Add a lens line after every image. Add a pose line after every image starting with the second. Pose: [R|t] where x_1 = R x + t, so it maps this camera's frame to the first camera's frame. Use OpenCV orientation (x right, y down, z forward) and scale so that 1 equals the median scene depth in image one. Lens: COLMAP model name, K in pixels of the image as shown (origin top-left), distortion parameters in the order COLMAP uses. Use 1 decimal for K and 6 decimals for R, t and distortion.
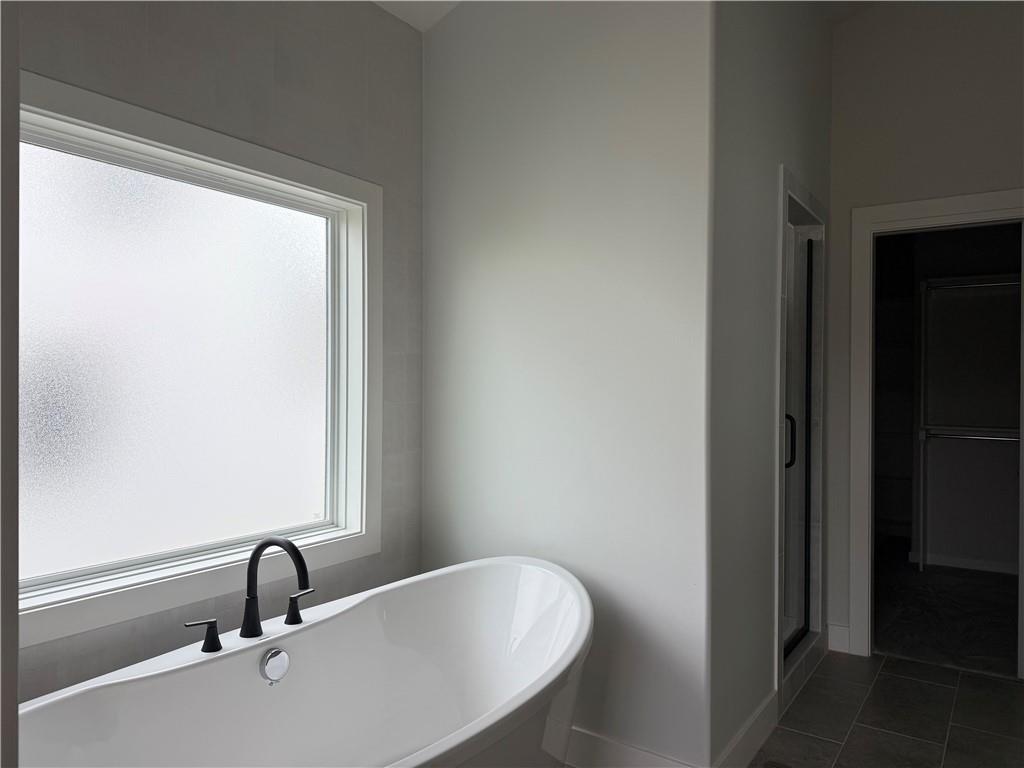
lens RADIAL K [[719.8, 0, 512.9], [0, 719.8, 374.7], [0, 0, 1]] dist [0.090925, -0.089528]
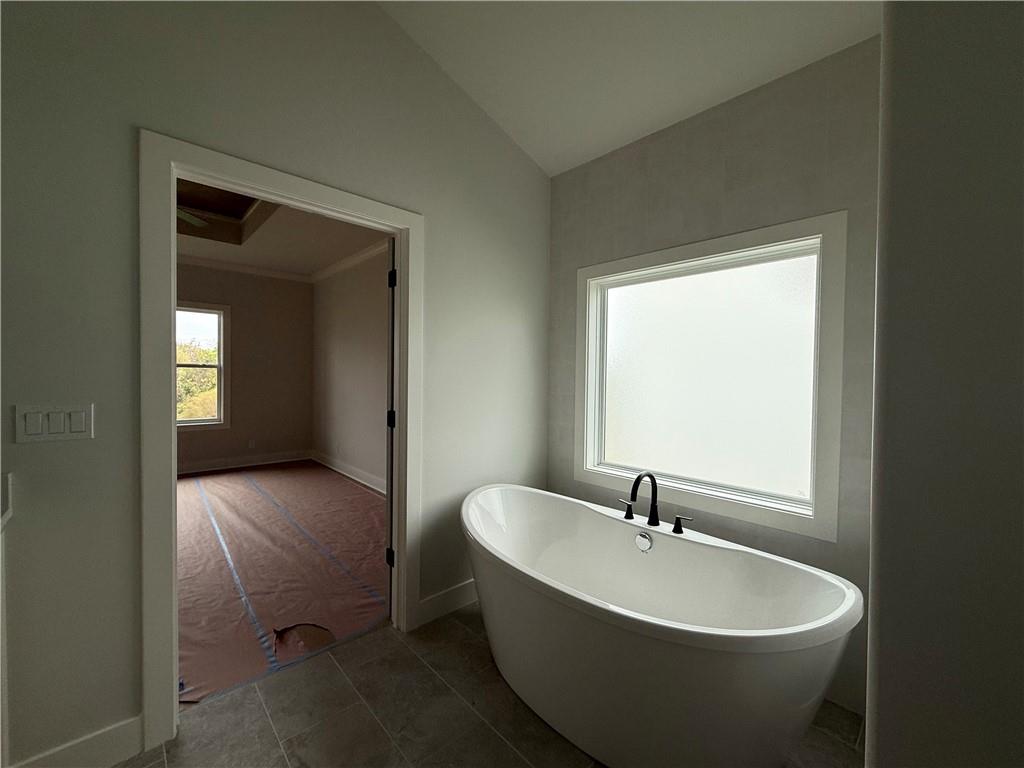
lens RADIAL K [[419.2, 0, 509.9], [0, 419.2, 383.7], [0, 0, 1]] dist [-0.002349, -0.000044]
pose [[-0.211144, 0.015199, -0.977337, 0.717694], [0.001809, 0.999883, 0.015159, -0.012986], [0.977453, 0.001433, -0.211147, 0.845103]]
